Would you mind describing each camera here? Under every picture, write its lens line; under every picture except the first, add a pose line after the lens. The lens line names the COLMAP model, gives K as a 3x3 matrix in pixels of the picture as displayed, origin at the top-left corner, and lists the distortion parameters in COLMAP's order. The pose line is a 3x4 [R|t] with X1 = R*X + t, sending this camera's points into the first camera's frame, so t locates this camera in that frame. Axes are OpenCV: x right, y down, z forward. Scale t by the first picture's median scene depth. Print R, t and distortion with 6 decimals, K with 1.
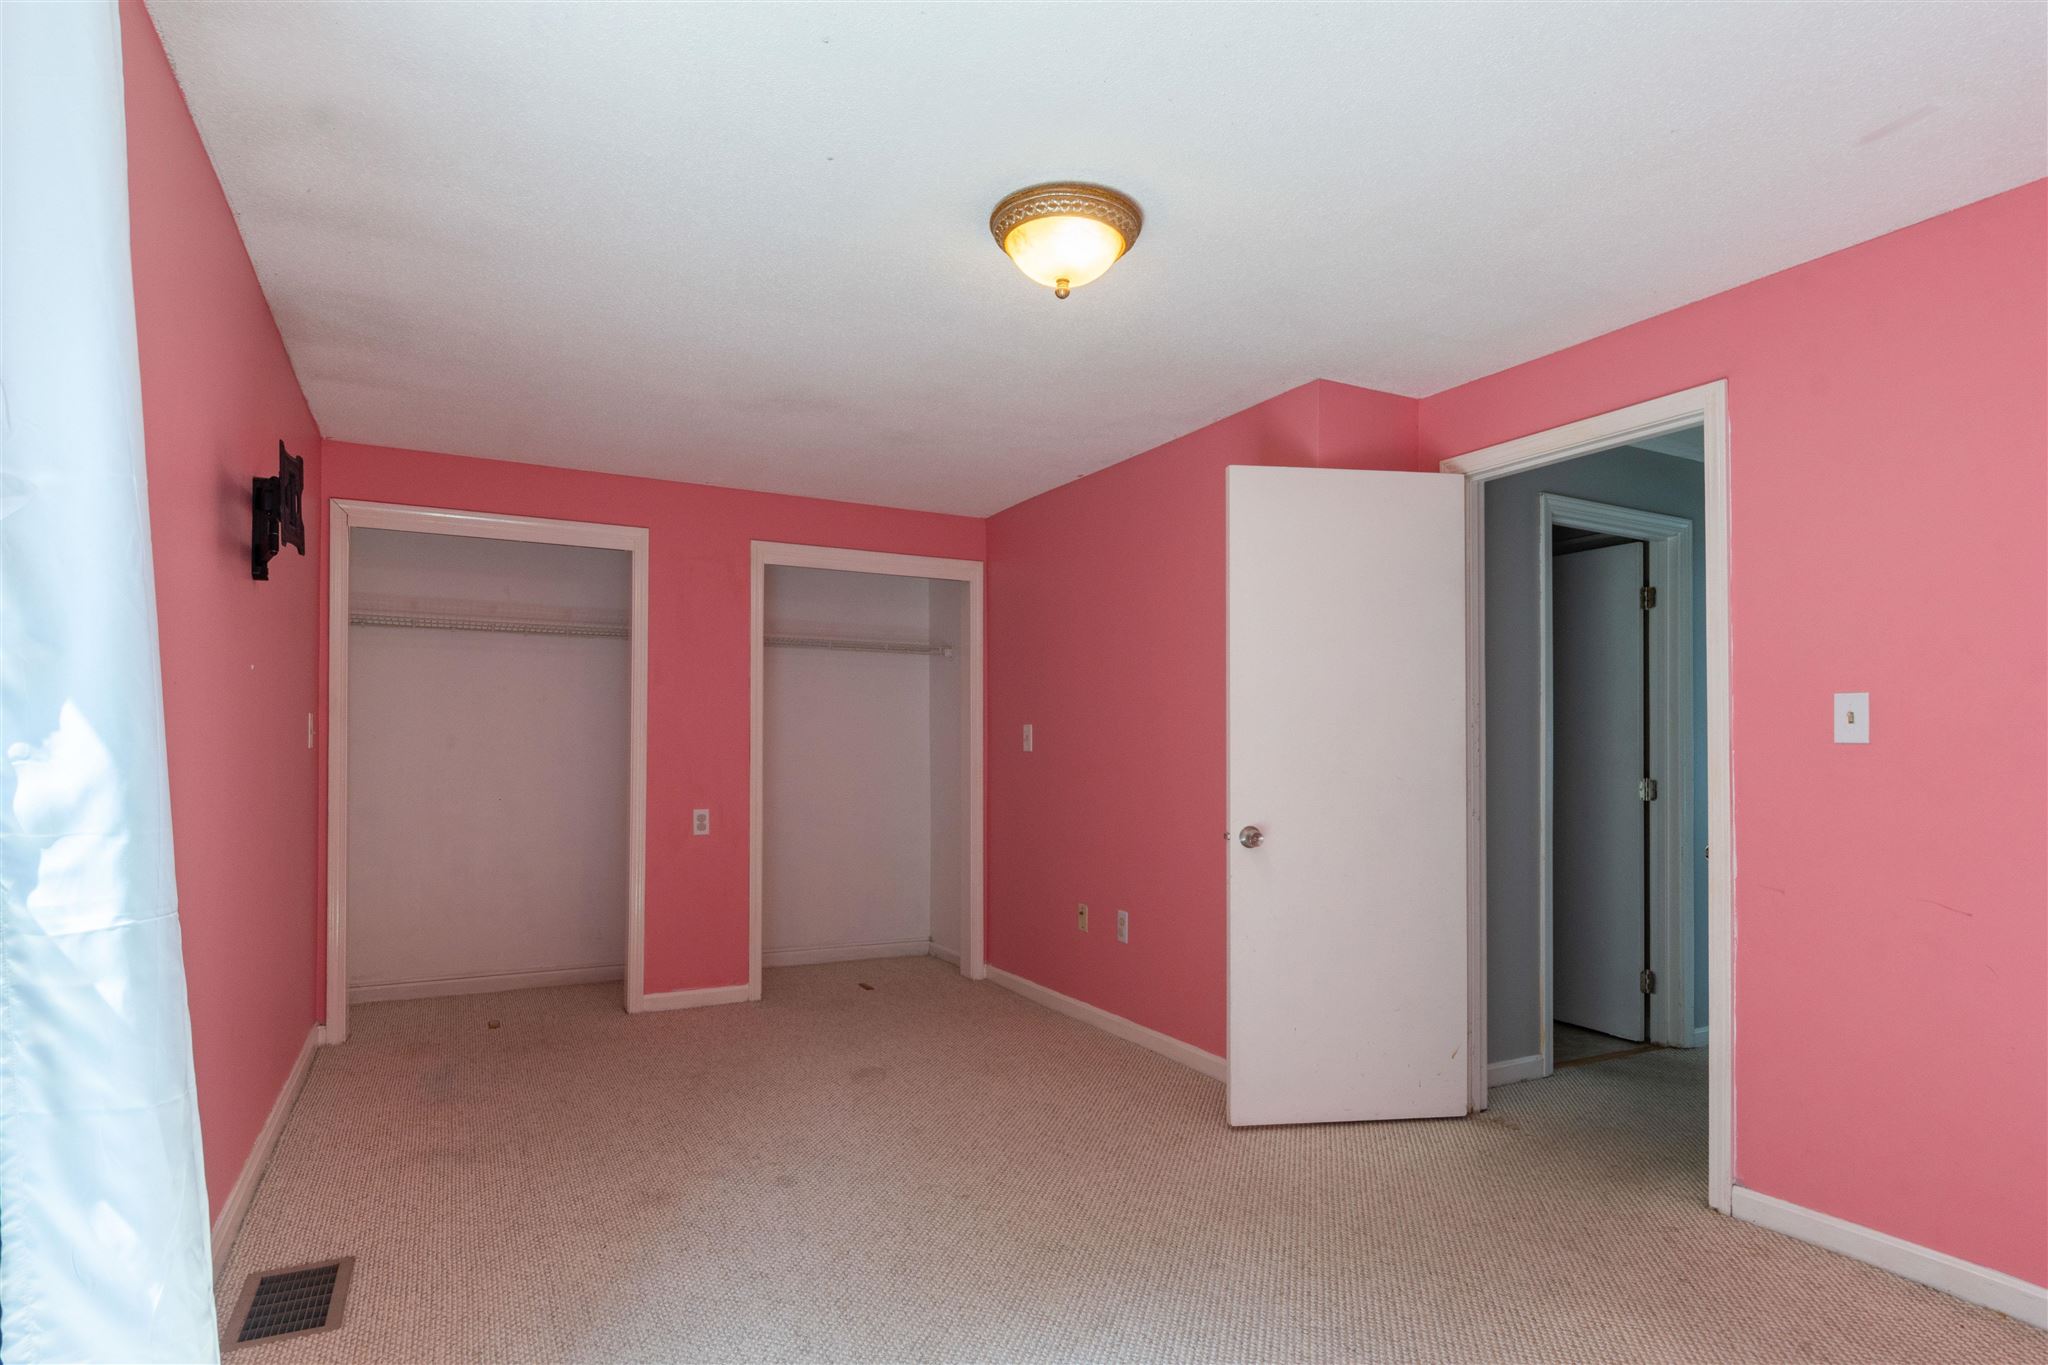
lens RADIAL K [[1035.6, 0, 1030.0], [0, 1035.6, 730.8], [0, 0, 1]] dist [0.001922, -0.000156]
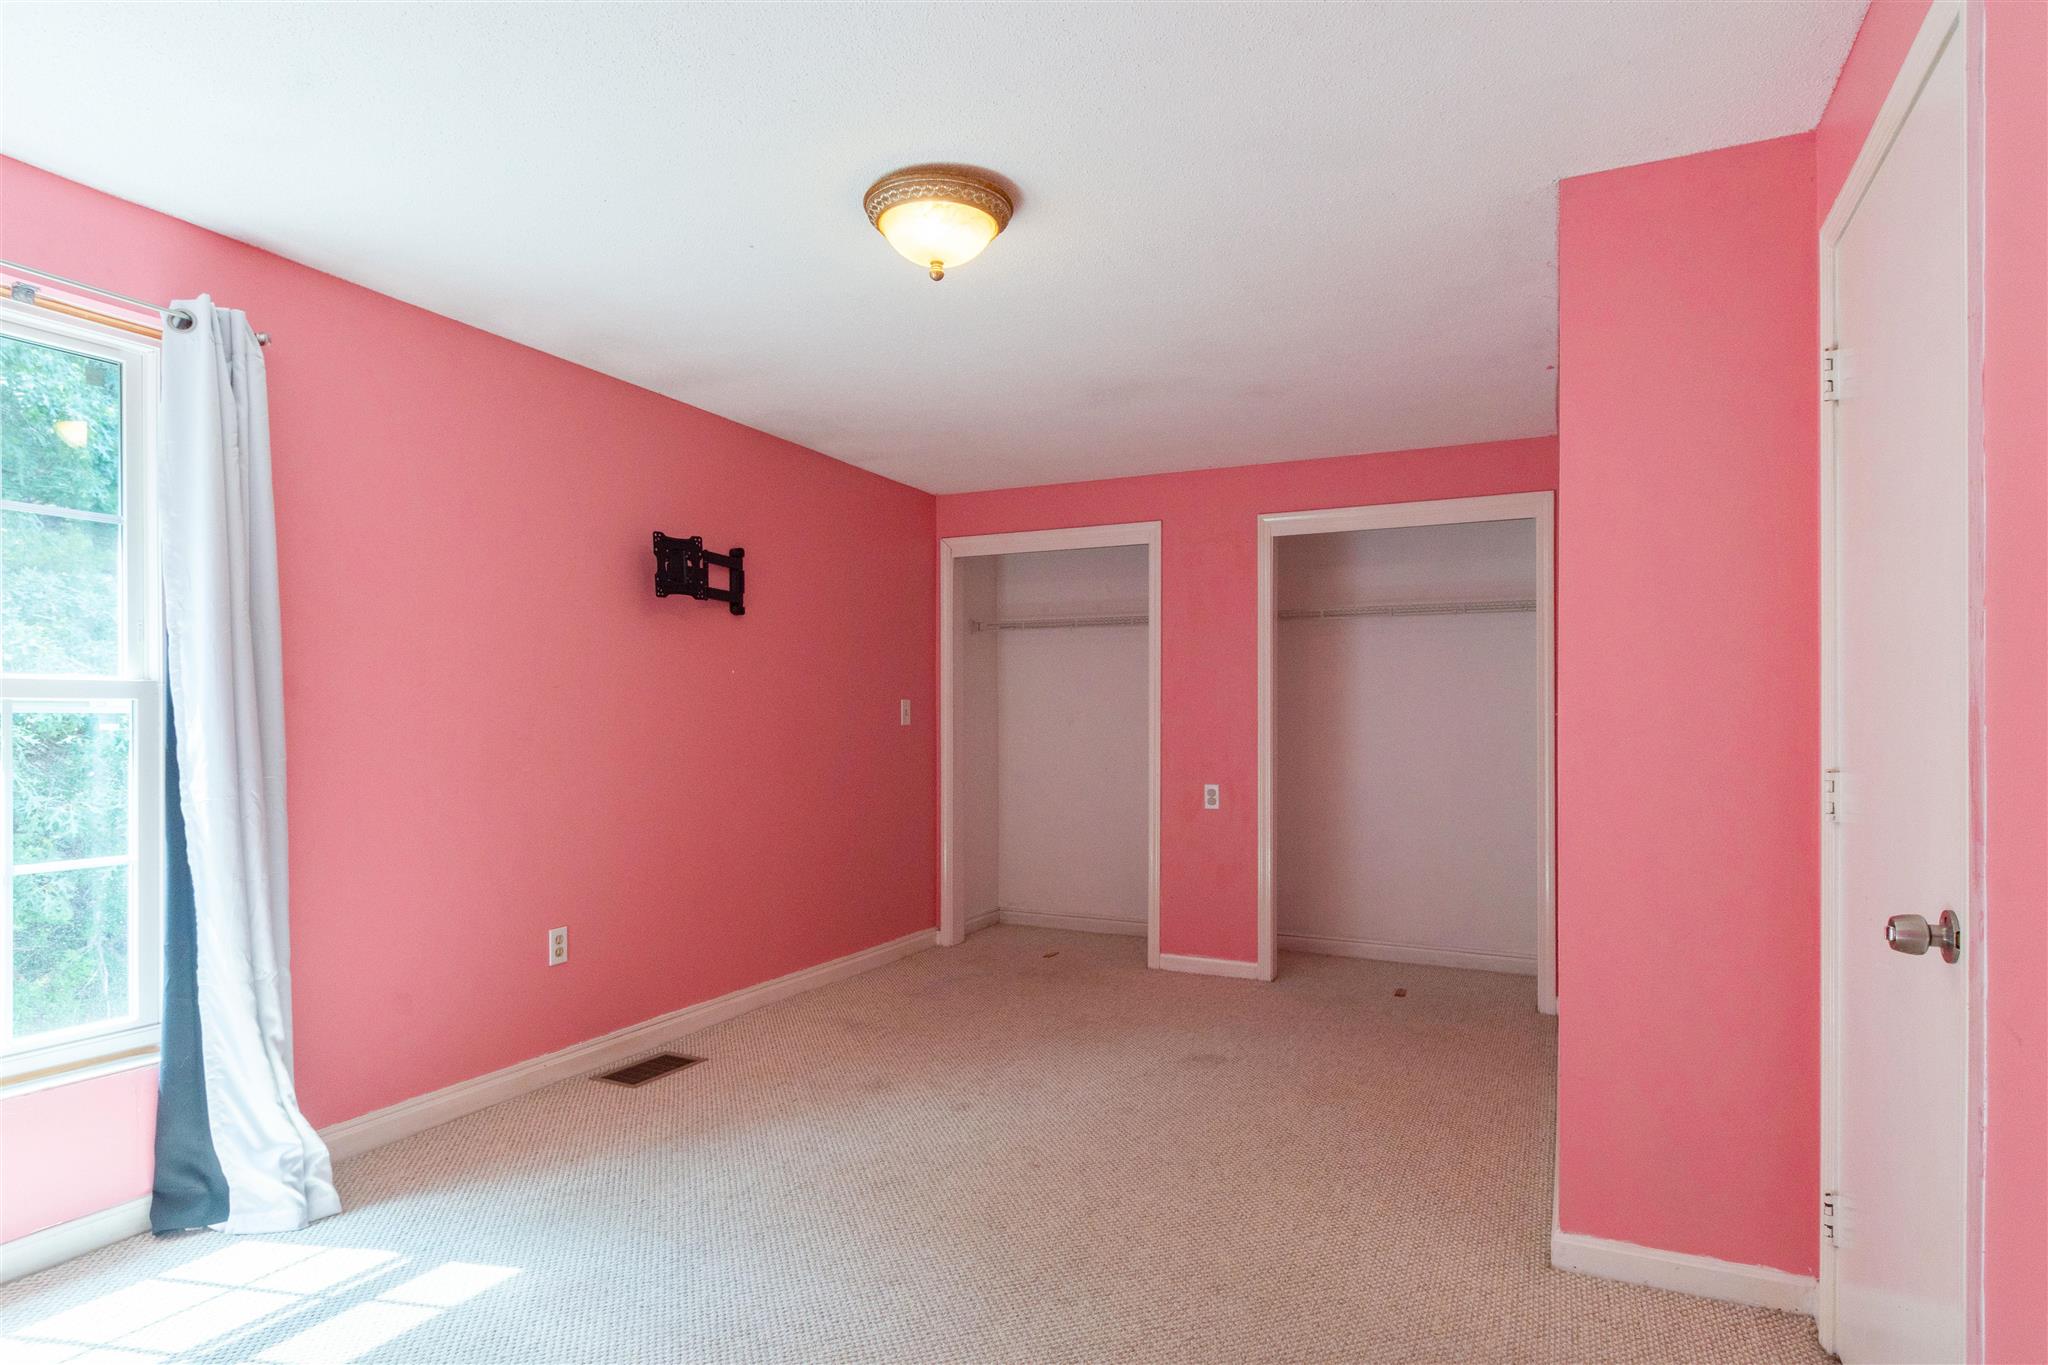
lens RADIAL K [[1095.8, 0, 1028.0], [0, 1095.8, 716.4], [0, 0, 1]] dist [-0.003787, -0.002568]
pose [[0.602001, -0.008636, -0.798449, 0.459066], [0.014043, 0.999901, -0.000226, 0.005843], [0.798372, -0.011076, 0.602062, 0.205303]]
